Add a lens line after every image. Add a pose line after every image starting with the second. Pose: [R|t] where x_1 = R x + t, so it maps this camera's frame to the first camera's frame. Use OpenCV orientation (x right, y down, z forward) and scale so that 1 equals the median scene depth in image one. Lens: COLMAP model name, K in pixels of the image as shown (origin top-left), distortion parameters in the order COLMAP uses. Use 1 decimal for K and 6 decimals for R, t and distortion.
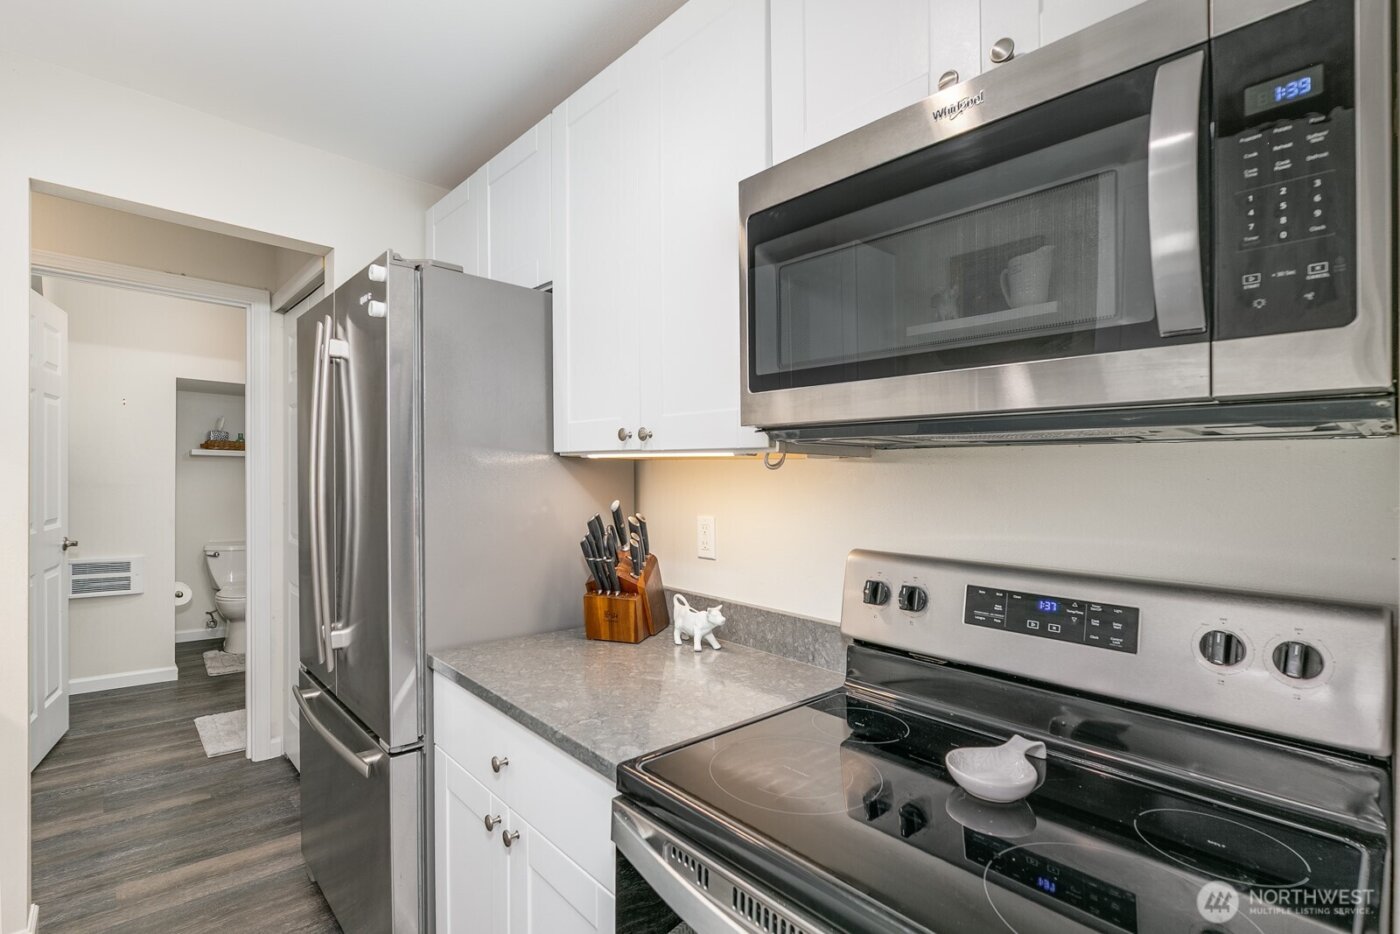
lens RADIAL K [[648.0, 0, 709.6], [0, 648.0, 470.6], [0, 0, 1]] dist [-0.001059, -0.000271]
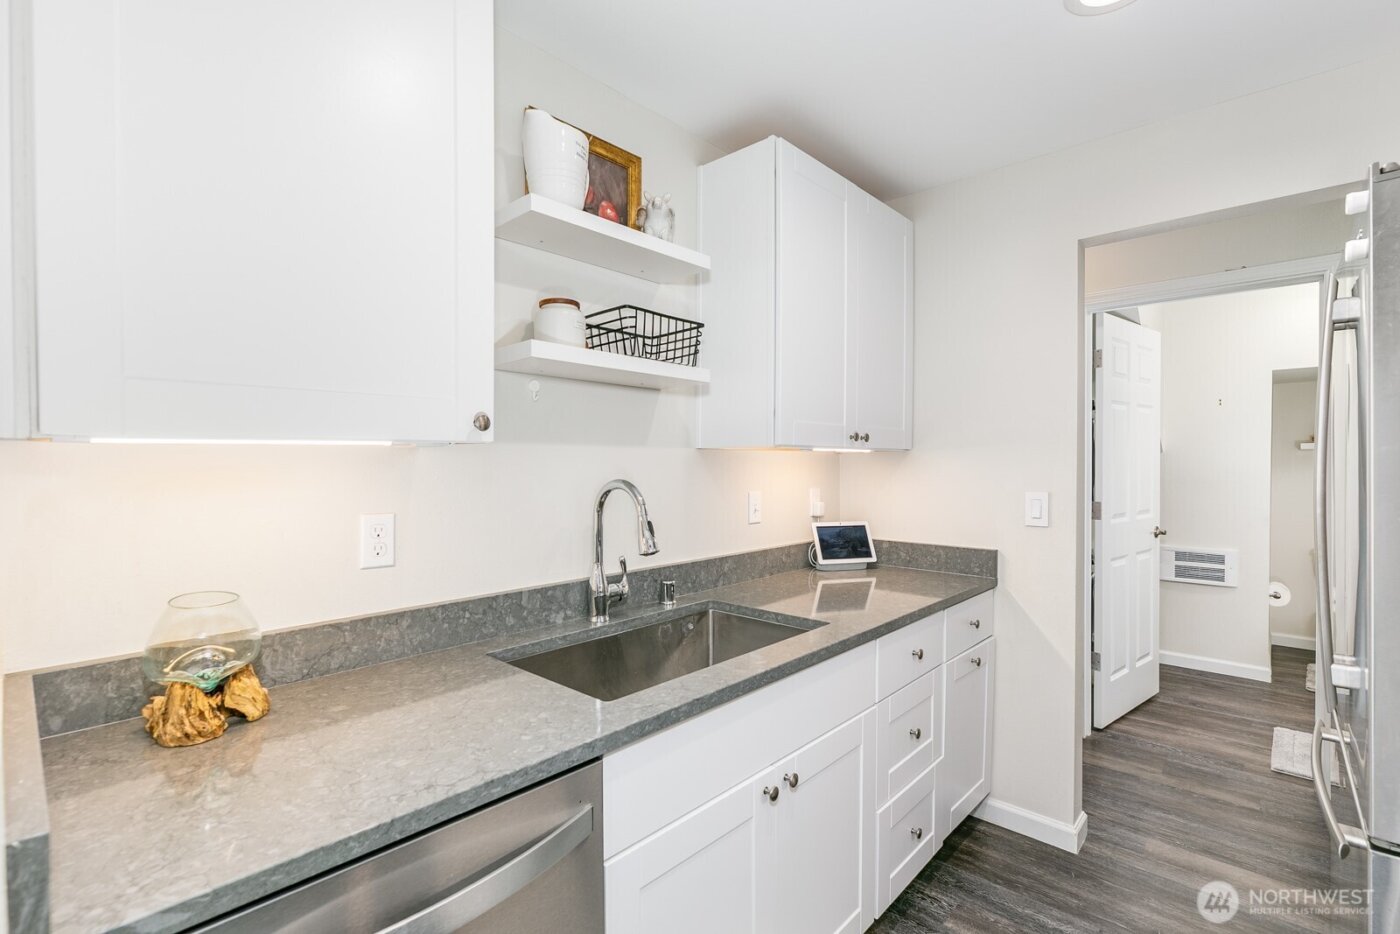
lens RADIAL K [[648.0, 0, 701.1], [0, 648.0, 472.8], [0, 0, 1]] dist [-0.001059, -0.000271]
pose [[0.101266, -0.006804, -0.994836, 0.081467], [0.014764, 0.999877, -0.005336, 0.001174], [0.994750, -0.014147, 0.101354, 0.075902]]
